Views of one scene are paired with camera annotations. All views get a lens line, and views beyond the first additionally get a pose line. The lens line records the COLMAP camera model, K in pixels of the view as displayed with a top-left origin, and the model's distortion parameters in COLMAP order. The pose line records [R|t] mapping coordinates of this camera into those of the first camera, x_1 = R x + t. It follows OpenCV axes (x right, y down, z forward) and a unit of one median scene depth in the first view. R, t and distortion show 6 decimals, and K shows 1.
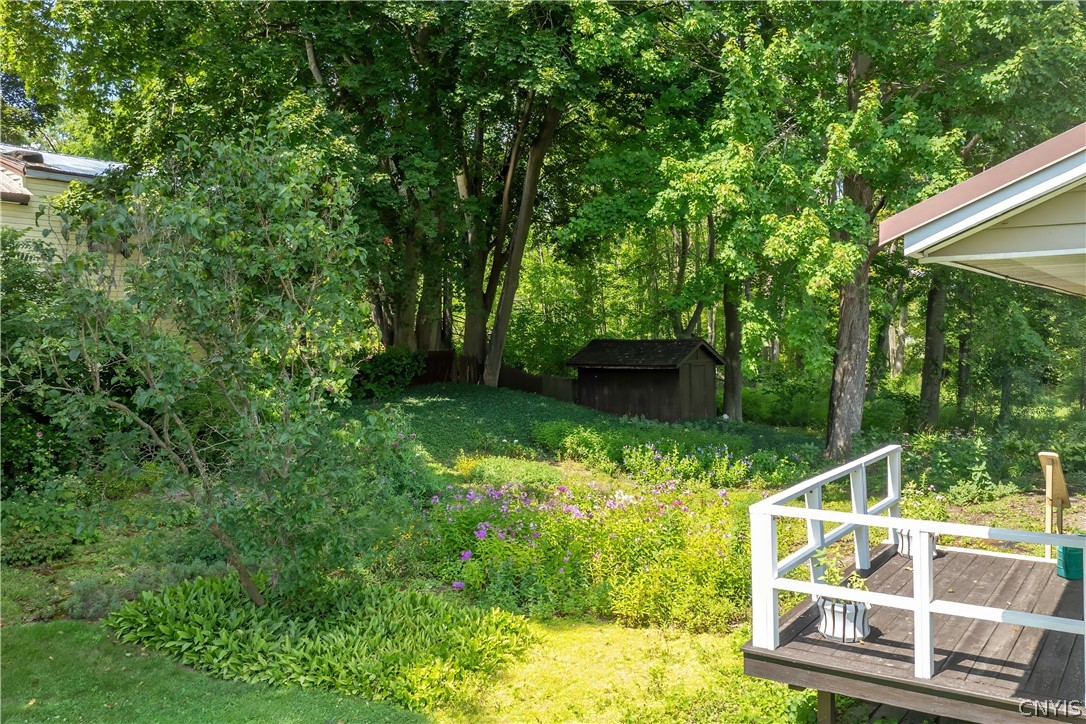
lens RADIAL K [[952.9, 0, 543.0], [0, 952.9, 362.0], [0, 0, 1]] dist [0.077779, -0.108770]
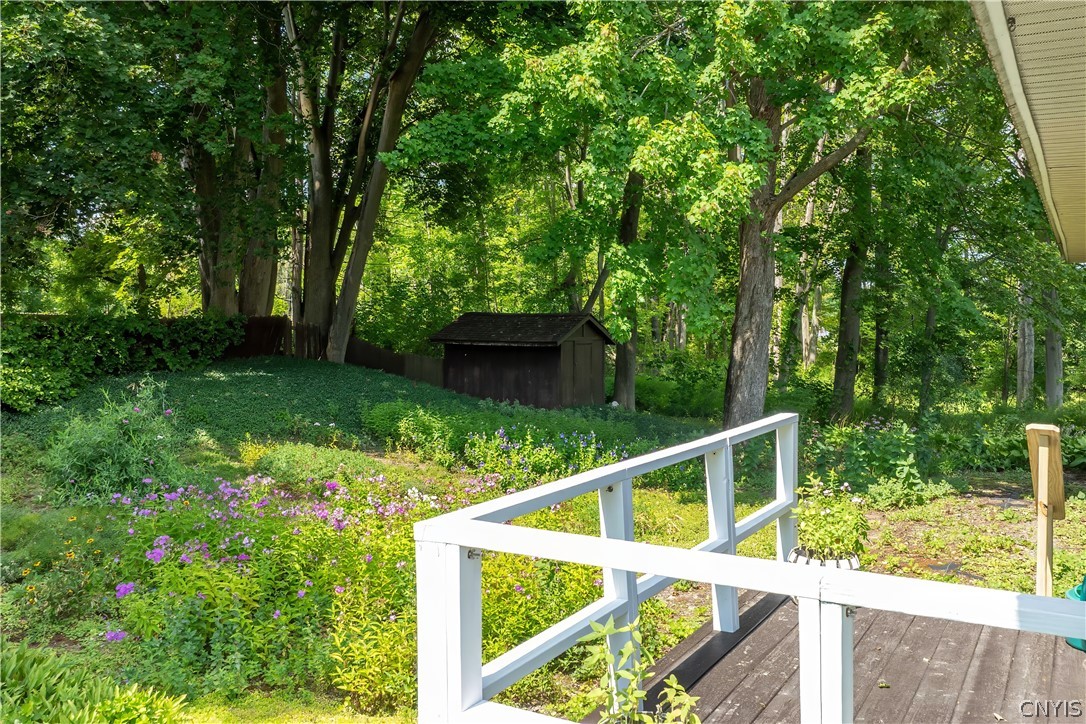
lens RADIAL K [[945.8, 0, 541.2], [0, 945.8, 335.0], [0, 0, 1]] dist [0.010637, -0.002546]
pose [[0.997164, 0.020051, 0.072540, 0.100825], [-0.017943, 0.999401, -0.029600, 0.035058], [-0.073090, 0.028215, 0.996926, 0.253224]]
